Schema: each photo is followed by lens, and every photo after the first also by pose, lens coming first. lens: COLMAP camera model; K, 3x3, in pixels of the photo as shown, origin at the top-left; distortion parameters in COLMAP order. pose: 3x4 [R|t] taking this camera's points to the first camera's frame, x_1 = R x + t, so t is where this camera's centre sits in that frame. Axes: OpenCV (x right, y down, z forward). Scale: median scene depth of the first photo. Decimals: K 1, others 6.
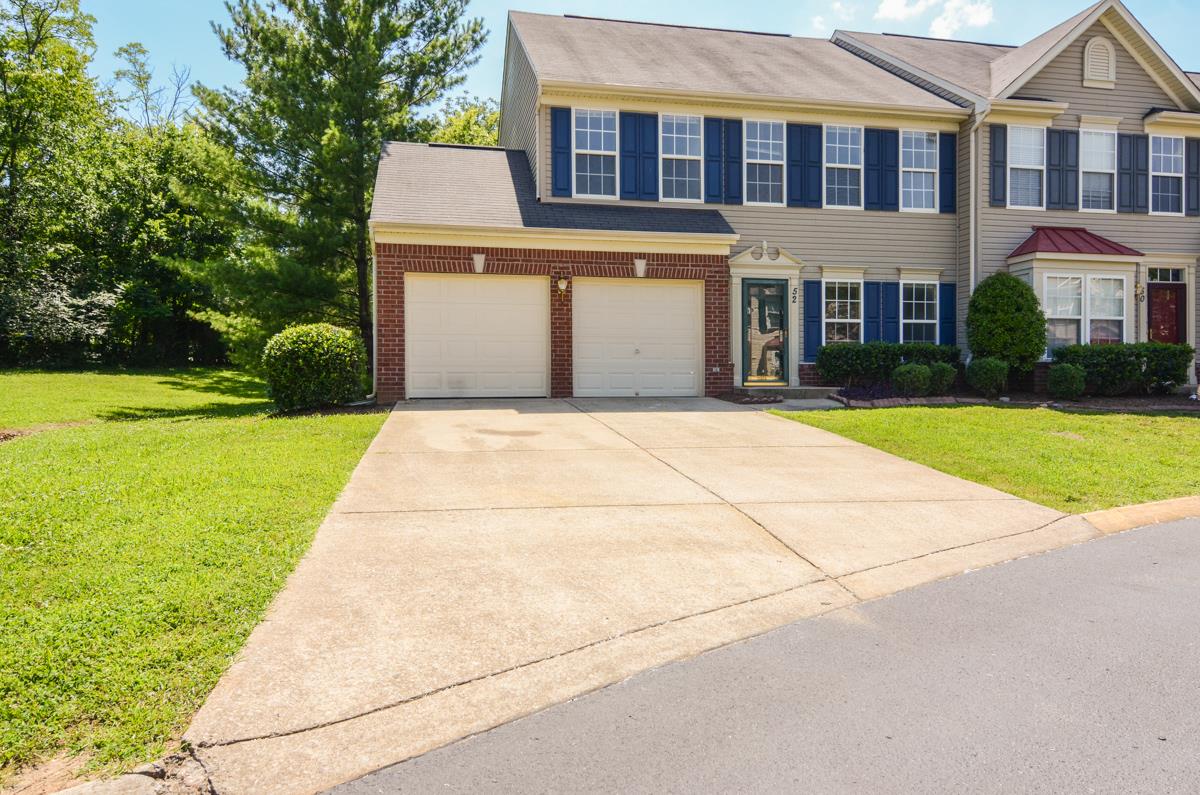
lens RADIAL K [[585.0, 0, 619.4], [0, 585.0, 377.7], [0, 0, 1]] dist [-0.018432, -0.000771]
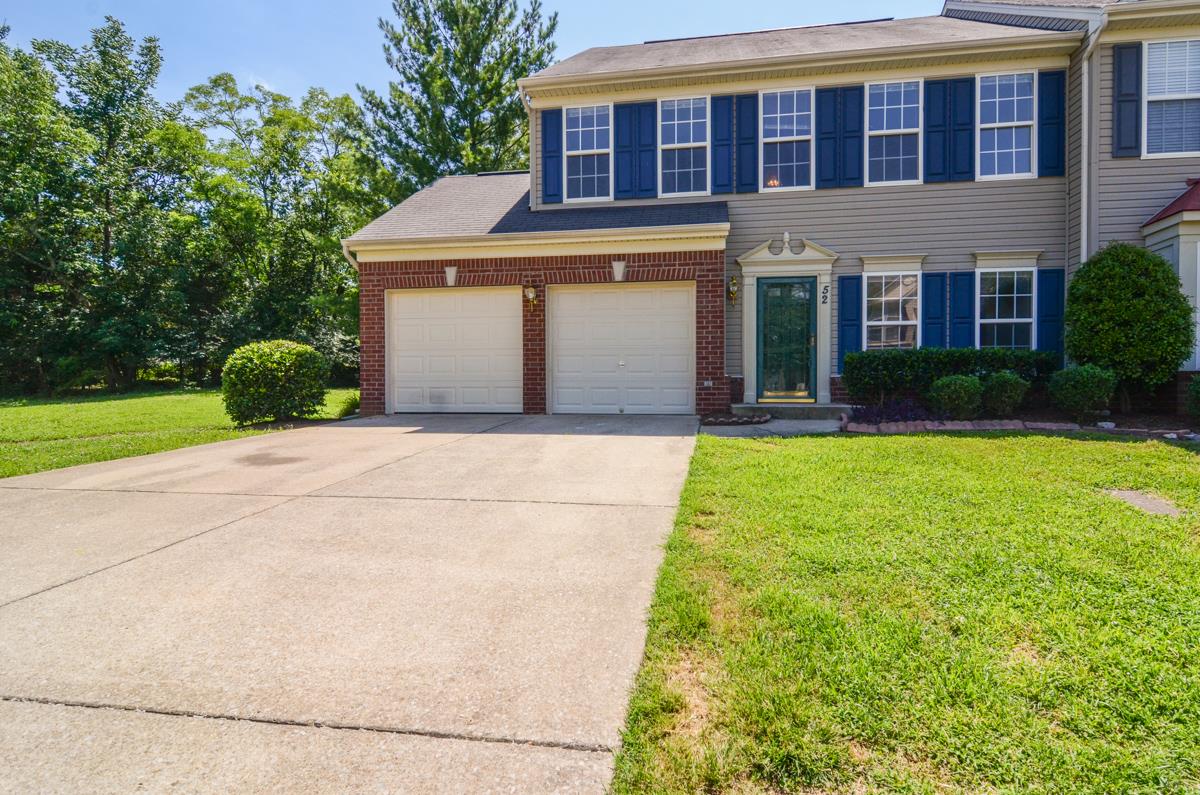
lens RADIAL K [[523.4, 0, 600.0], [0, 523.4, 397.5], [0, 0, 1]] dist [-0.016129, -0.000547]
pose [[0.955864, 0.003823, -0.293786, 0.226563], [-0.001461, 0.999965, 0.008257, 0.000228], [0.293807, -0.007463, 0.955836, 0.204544]]
